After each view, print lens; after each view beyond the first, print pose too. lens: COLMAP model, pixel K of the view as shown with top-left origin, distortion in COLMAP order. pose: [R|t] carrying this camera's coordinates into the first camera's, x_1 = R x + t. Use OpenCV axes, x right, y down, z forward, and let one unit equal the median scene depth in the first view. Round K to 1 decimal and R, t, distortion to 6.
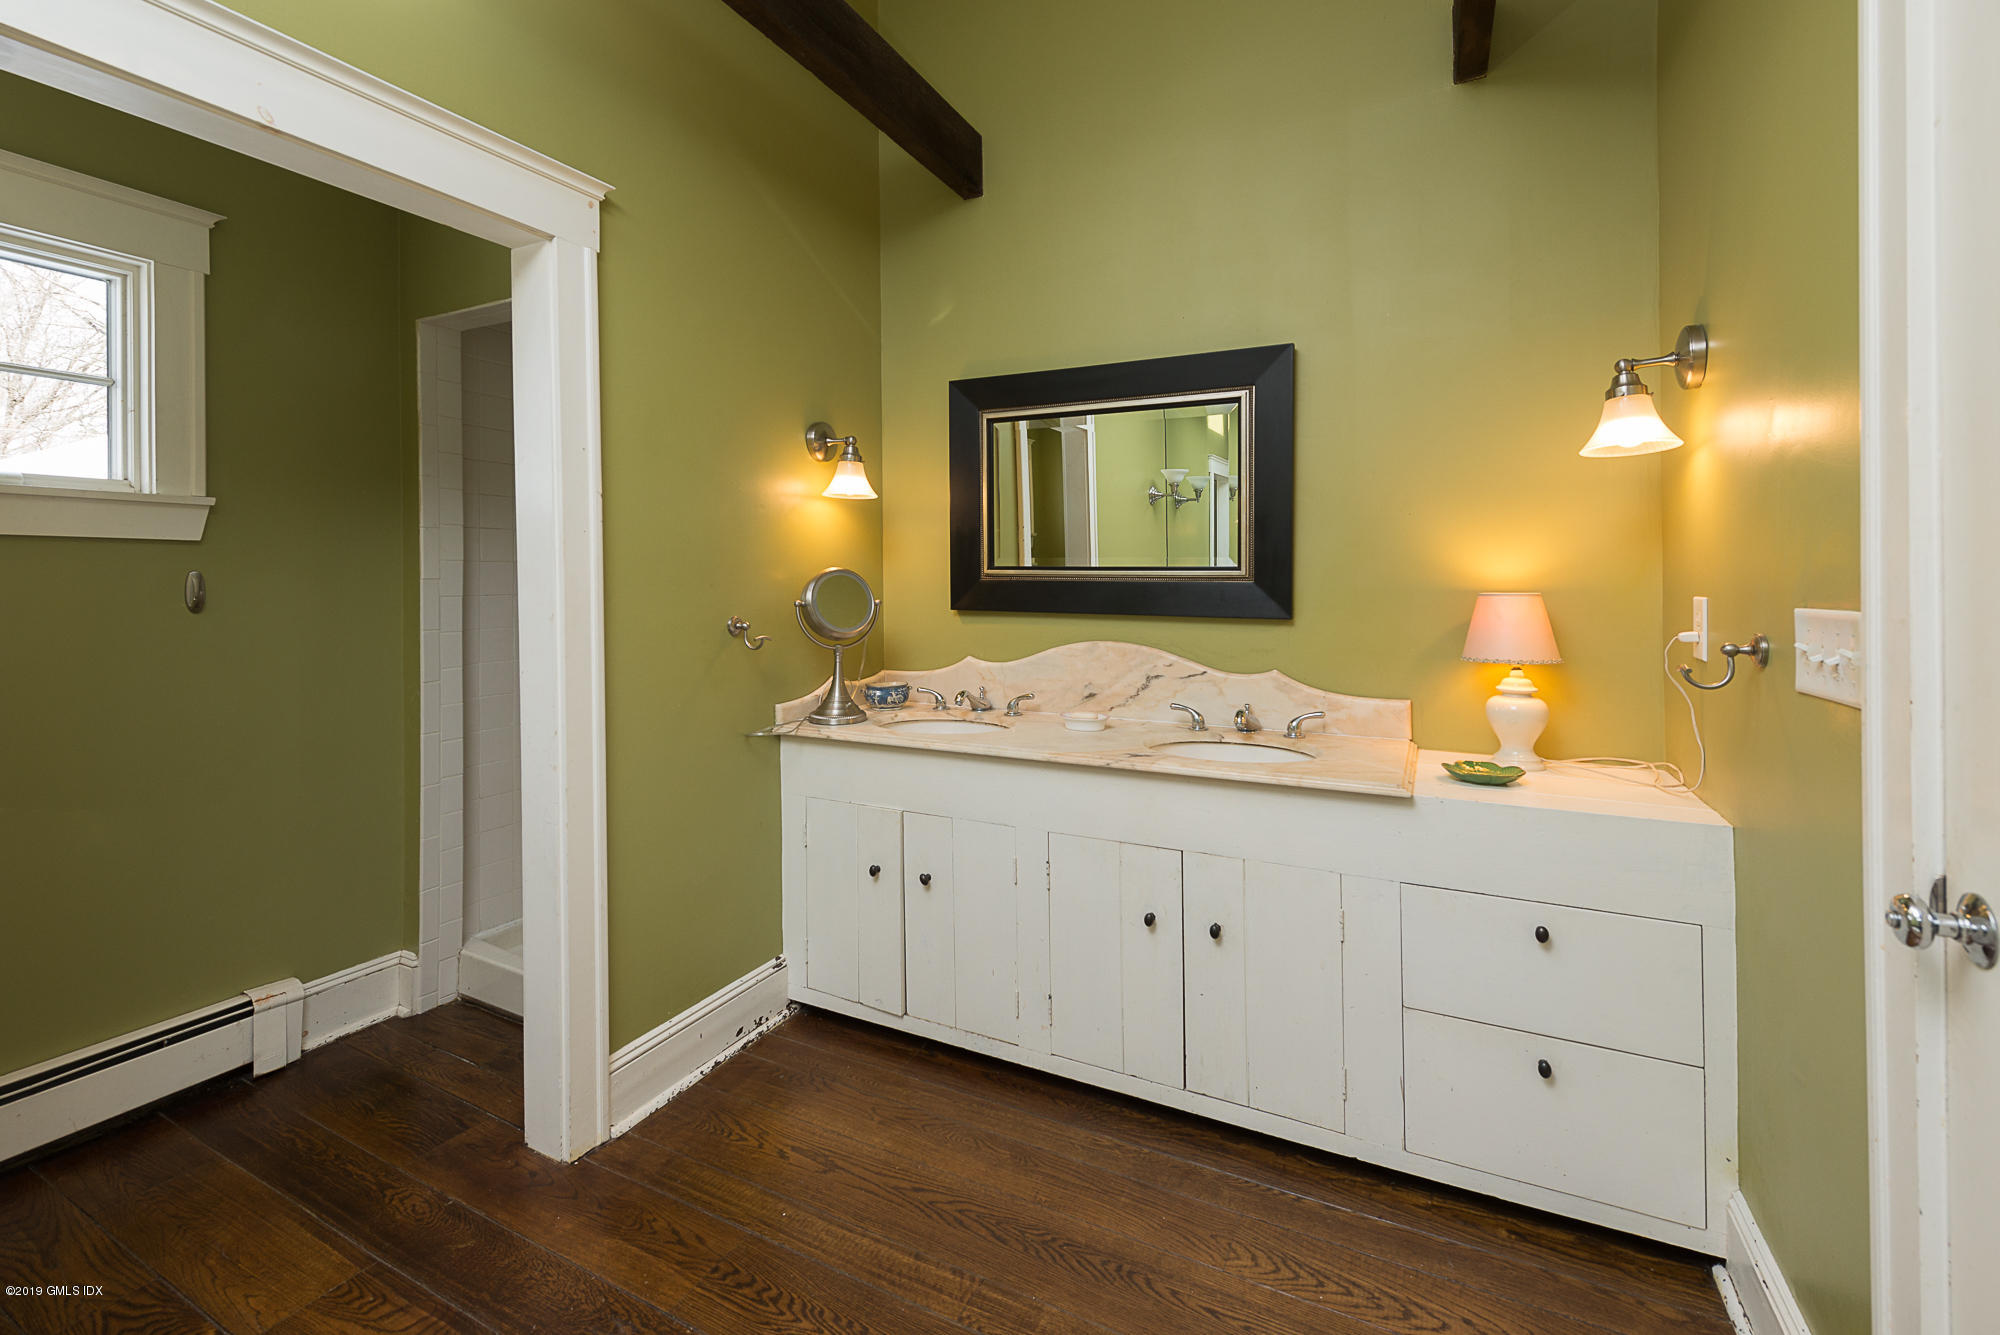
lens RADIAL K [[837.2, 0, 1006.2], [0, 837.2, 596.1], [0, 0, 1]] dist [0.024225, -0.003857]
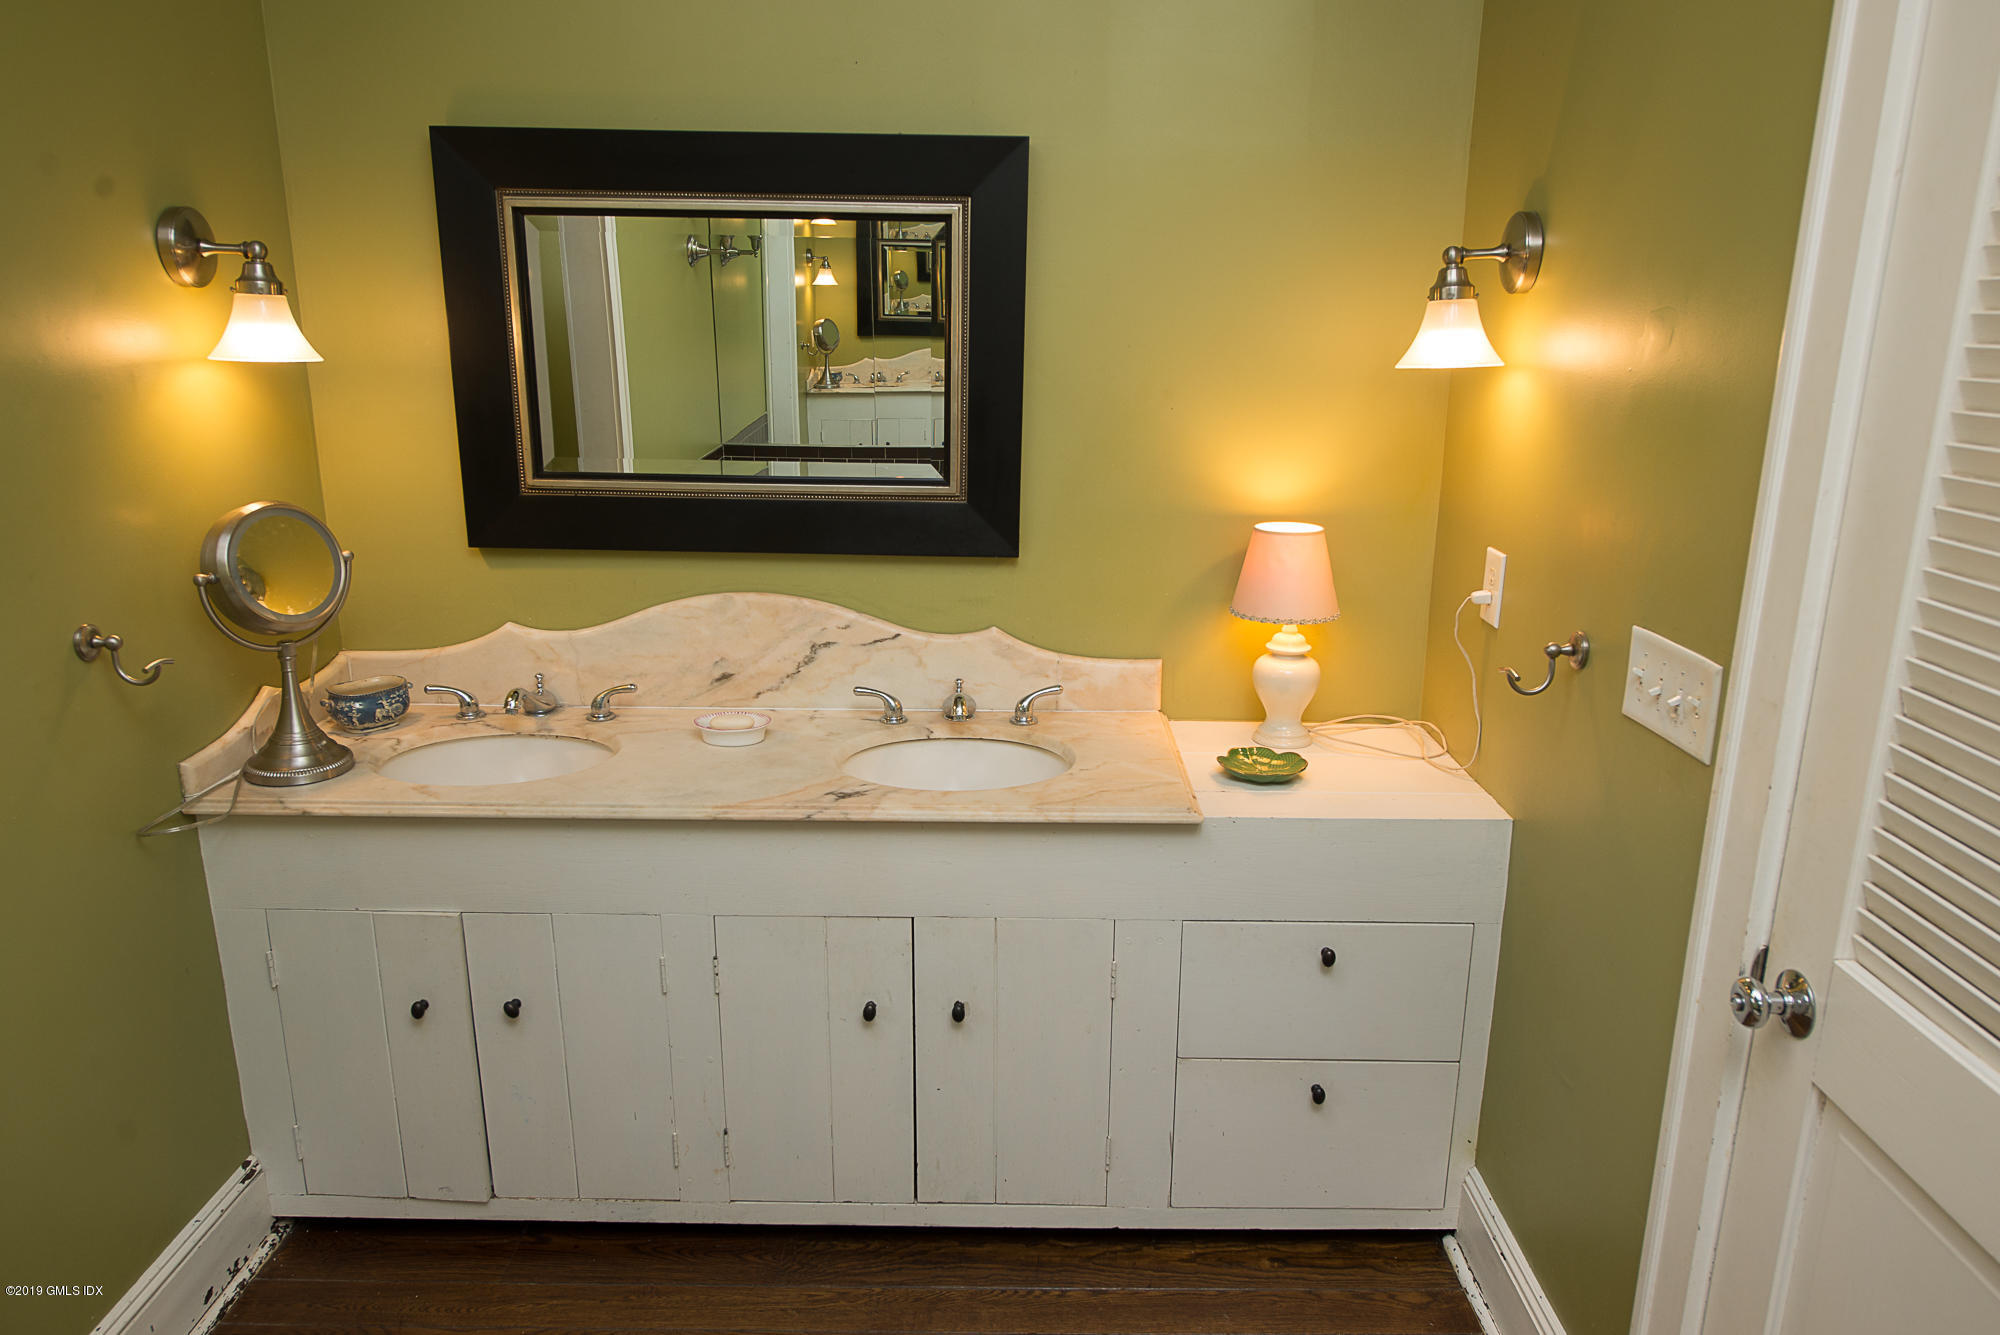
lens RADIAL K [[1321.6, 0, 953.8], [0, 1321.6, 663.9], [0, 0, 1]] dist [0.011536, 0.002591]
pose [[0.904090, -0.097869, 0.415985, -0.186054], [-0.010567, 0.968005, 0.250709, -0.170581], [-0.427212, -0.231059, 0.874129, 0.039519]]
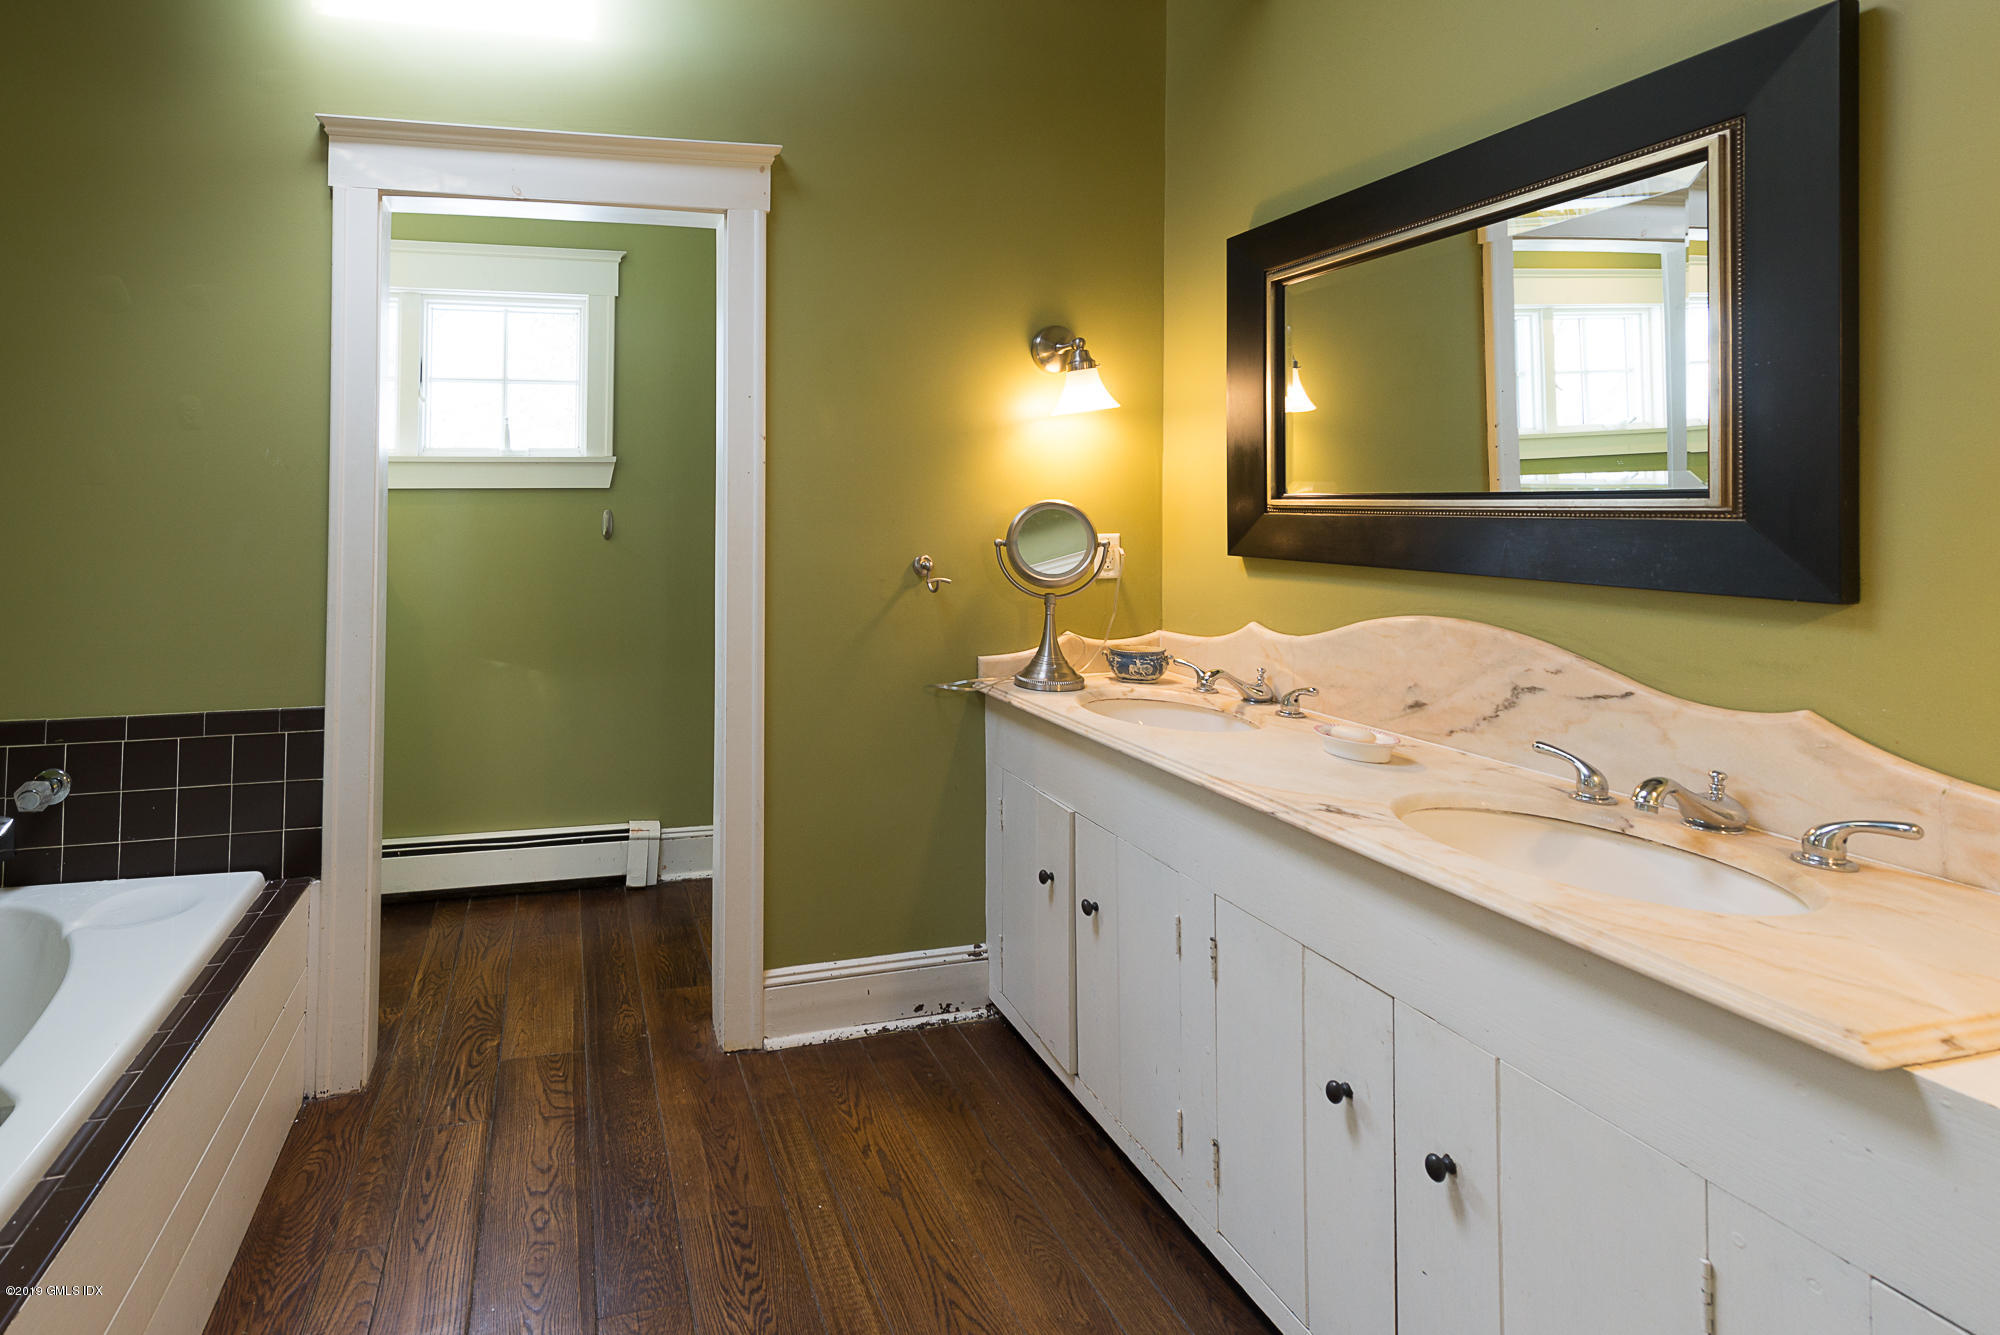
lens RADIAL K [[943.8, 0, 800.7], [0, 943.8, 509.6], [0, 0, 1]] dist [0.016424, 0.000030]
pose [[0.629008, -0.002866, -0.777394, 0.408807], [-0.006475, 0.999939, -0.008925, -0.016203], [0.777372, 0.010647, 0.628951, 0.247575]]
